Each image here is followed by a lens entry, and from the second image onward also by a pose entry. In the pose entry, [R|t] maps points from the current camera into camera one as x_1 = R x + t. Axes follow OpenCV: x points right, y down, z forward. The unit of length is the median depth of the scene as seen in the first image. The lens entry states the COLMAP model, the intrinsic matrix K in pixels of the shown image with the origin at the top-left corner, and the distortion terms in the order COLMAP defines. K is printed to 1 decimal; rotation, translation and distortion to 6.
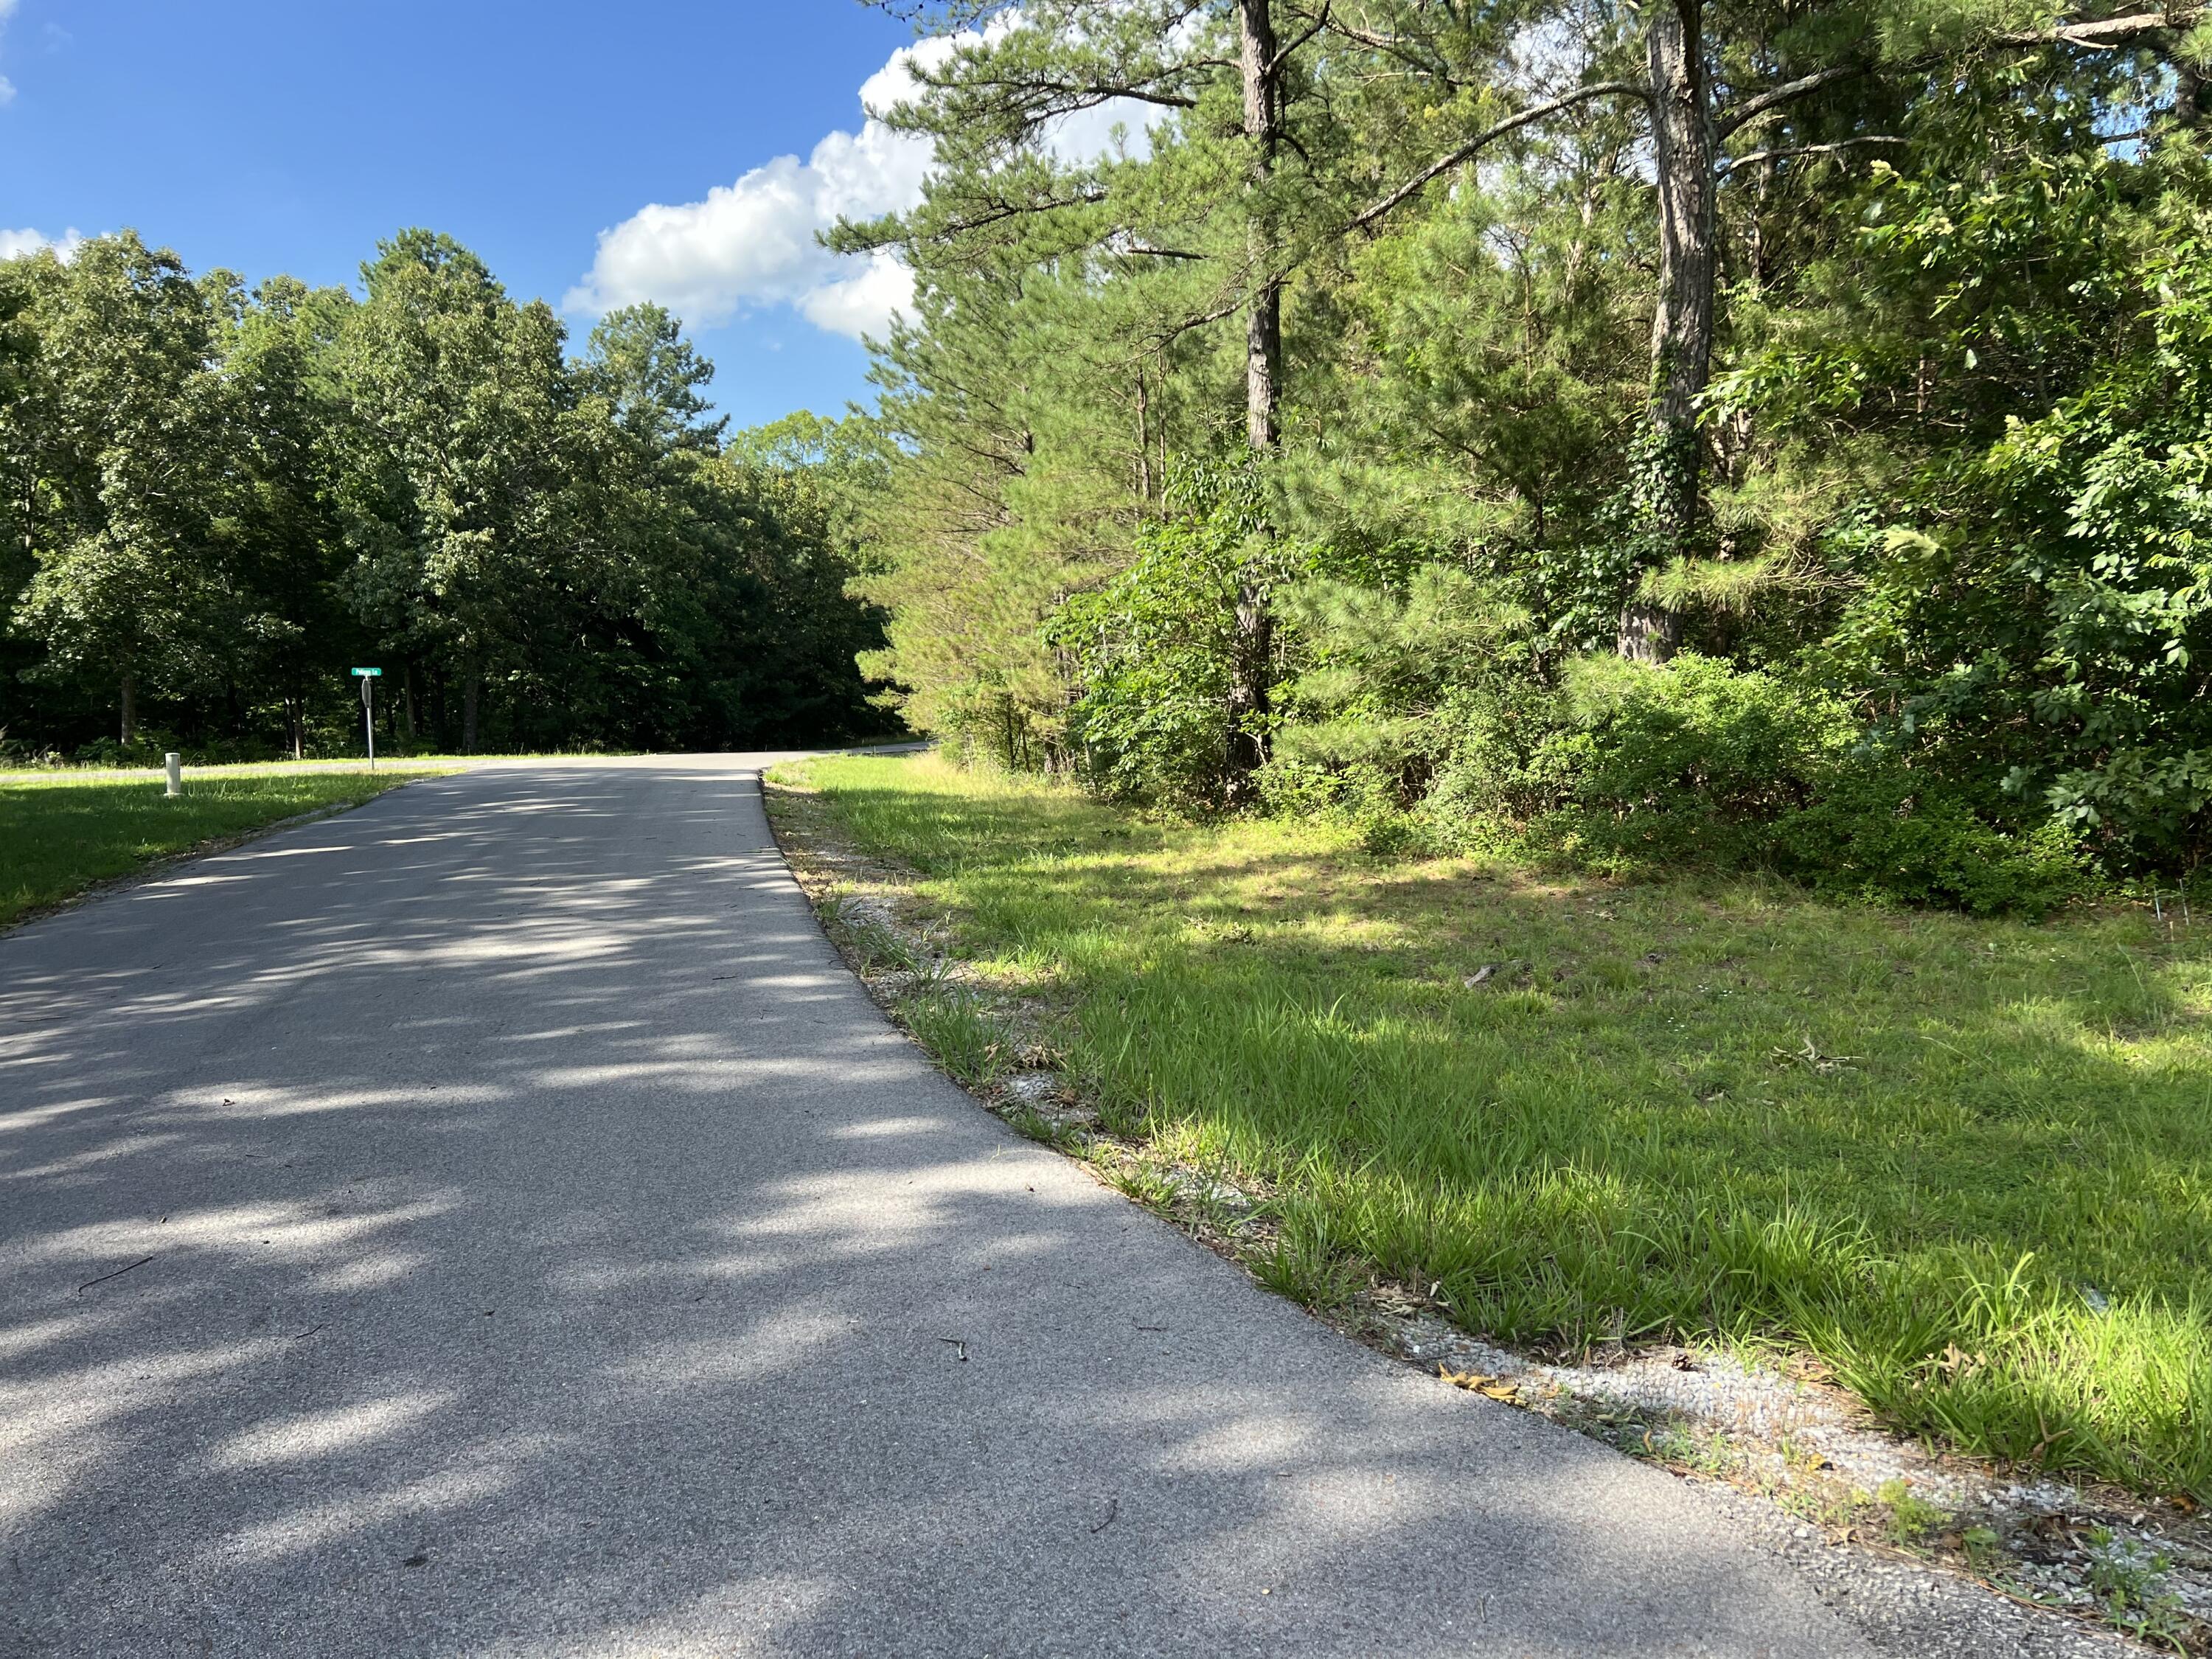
lens RADIAL K [[1660.1, 0, 1129.2], [0, 1660.1, 846.8], [0, 0, 1]] dist [0.056497, -0.061841]
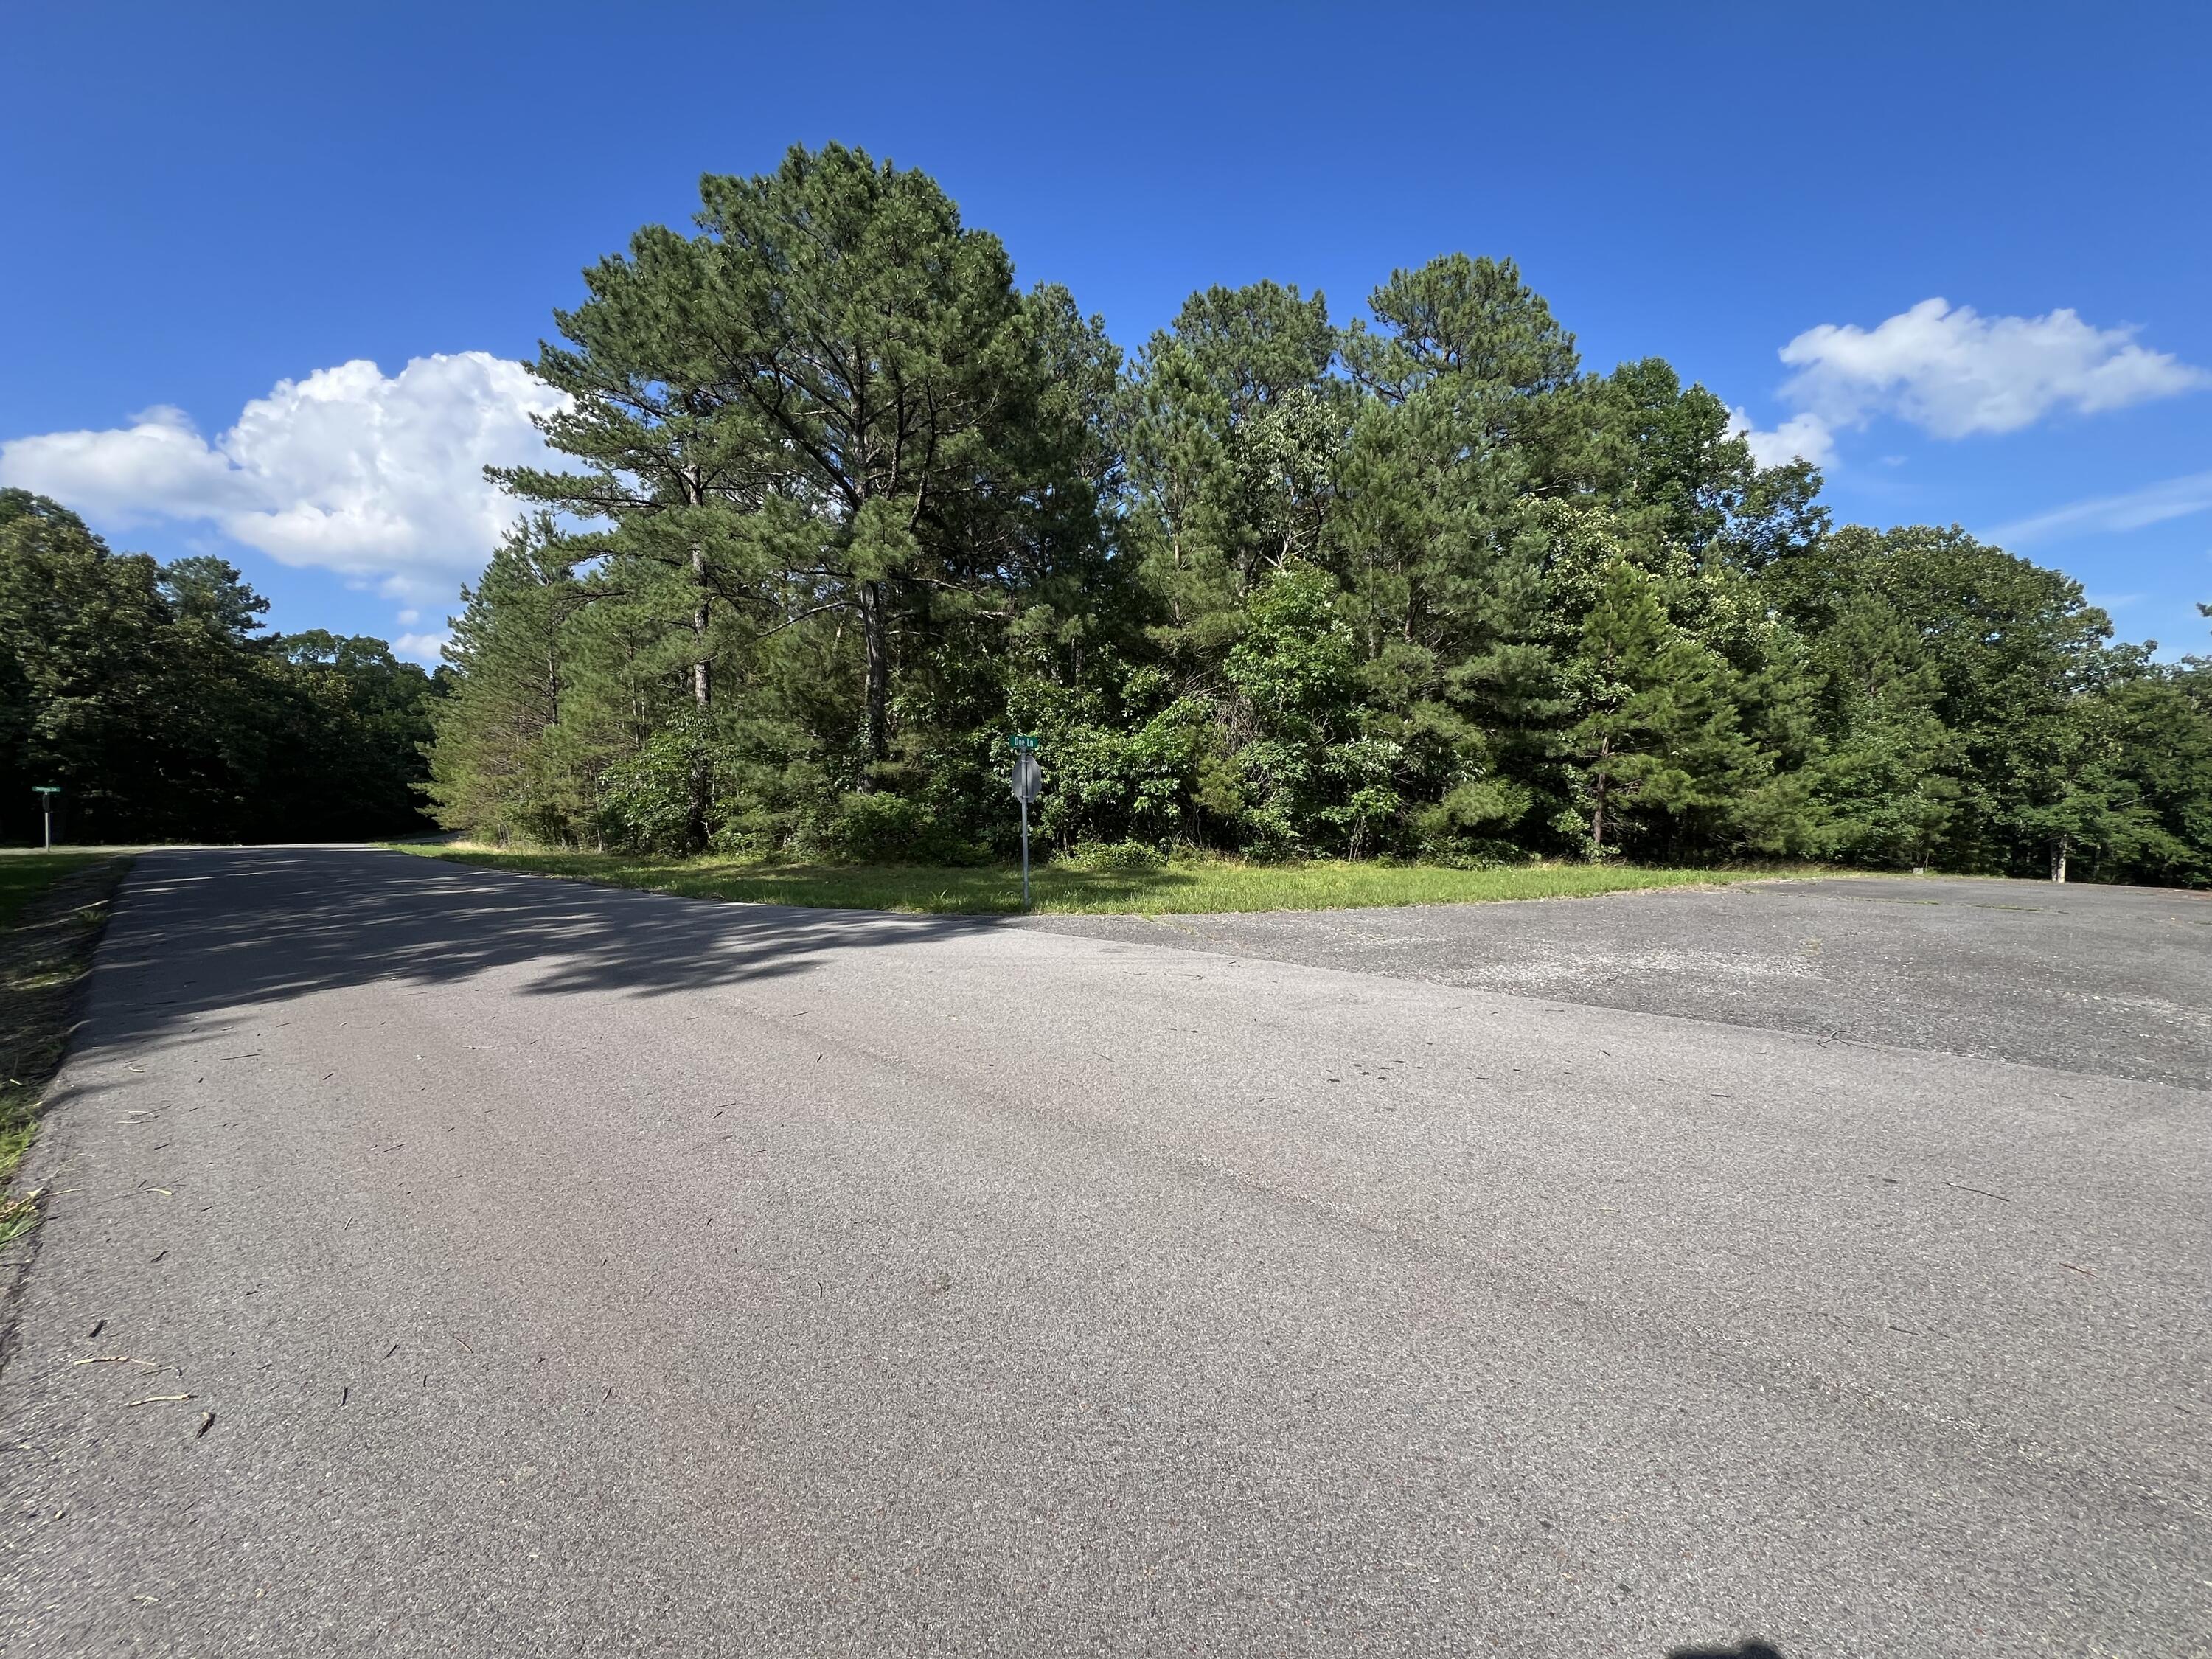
lens RADIAL K [[882.1, 0, 1100.3], [0, 882.1, 826.8], [0, 0, 1]] dist [-0.002423, 0.000970]
pose [[0.841324, -0.002025, 0.540527, -0.183261], [0.043947, 0.996939, -0.064668, 0.064729], [-0.538742, 0.078161, 0.838837, -0.518086]]
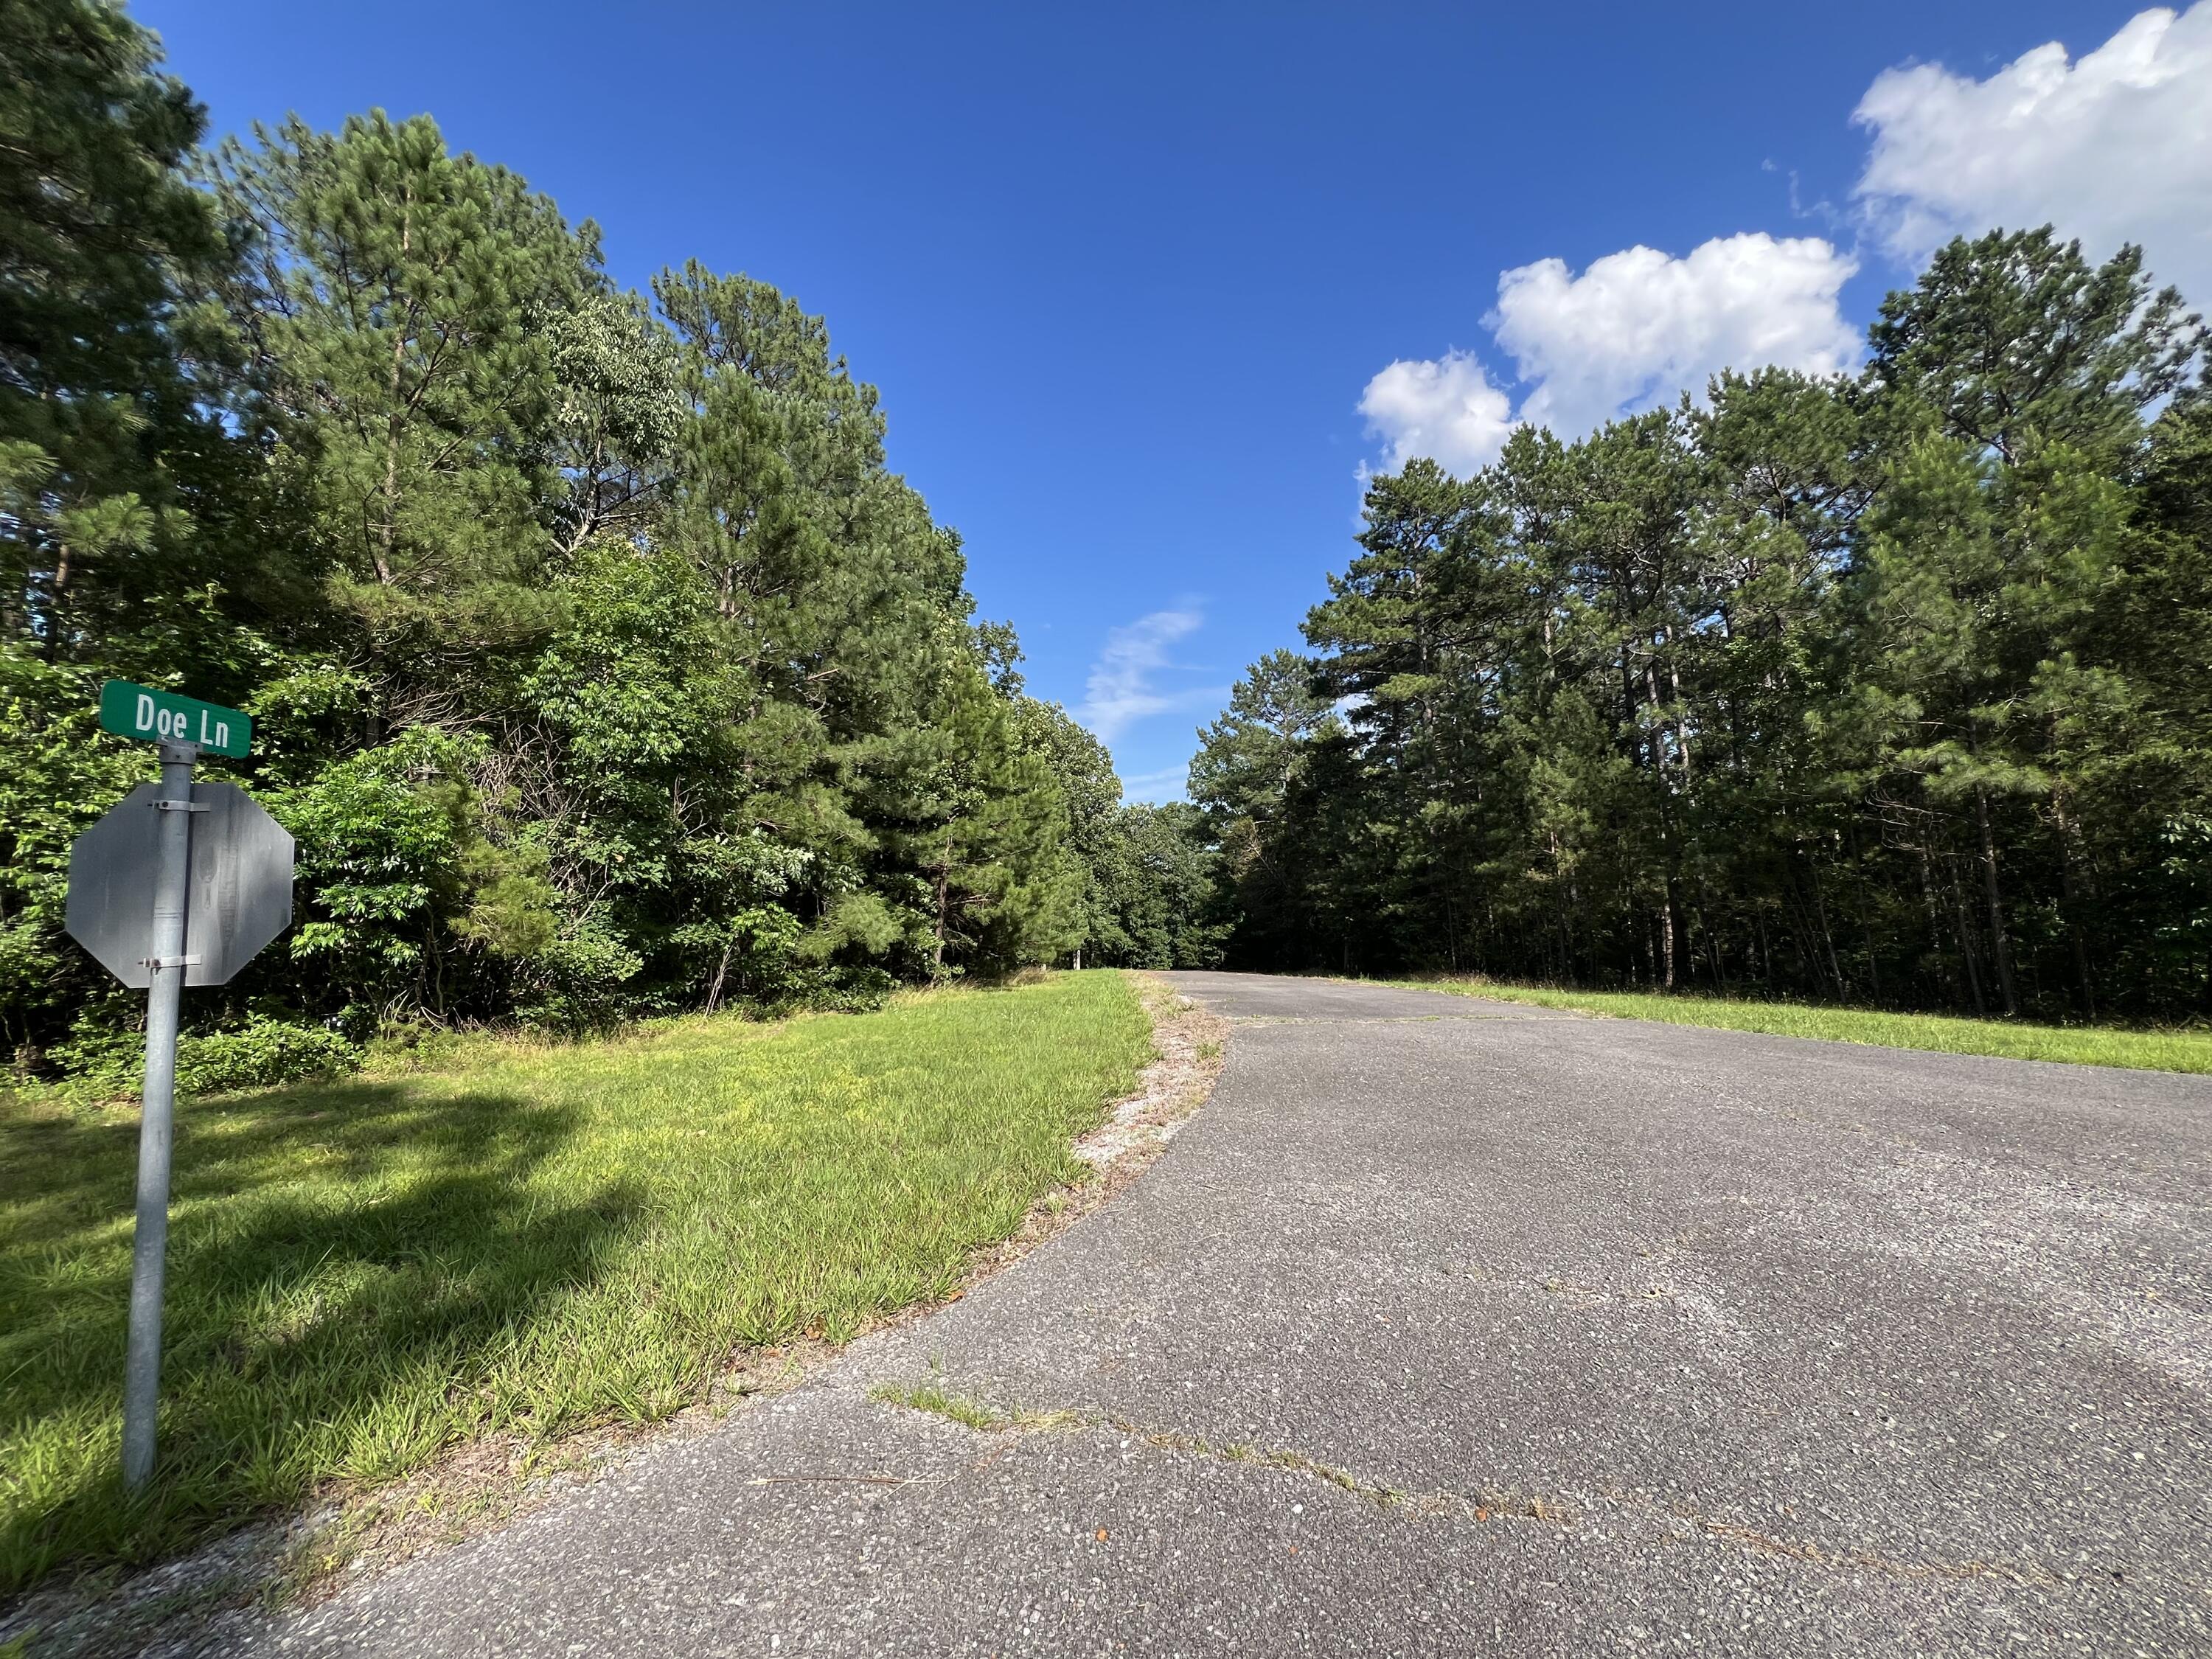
lens RADIAL K [[882.1, 0, 1099.1], [0, 882.1, 825.3], [0, 0, 1]] dist [-0.002423, 0.000970]
pose [[0.080562, 0.105581, 0.991142, 0.025046], [0.109480, 0.987420, -0.114084, -0.002559], [-0.990719, 0.117701, 0.067989, -0.017025]]
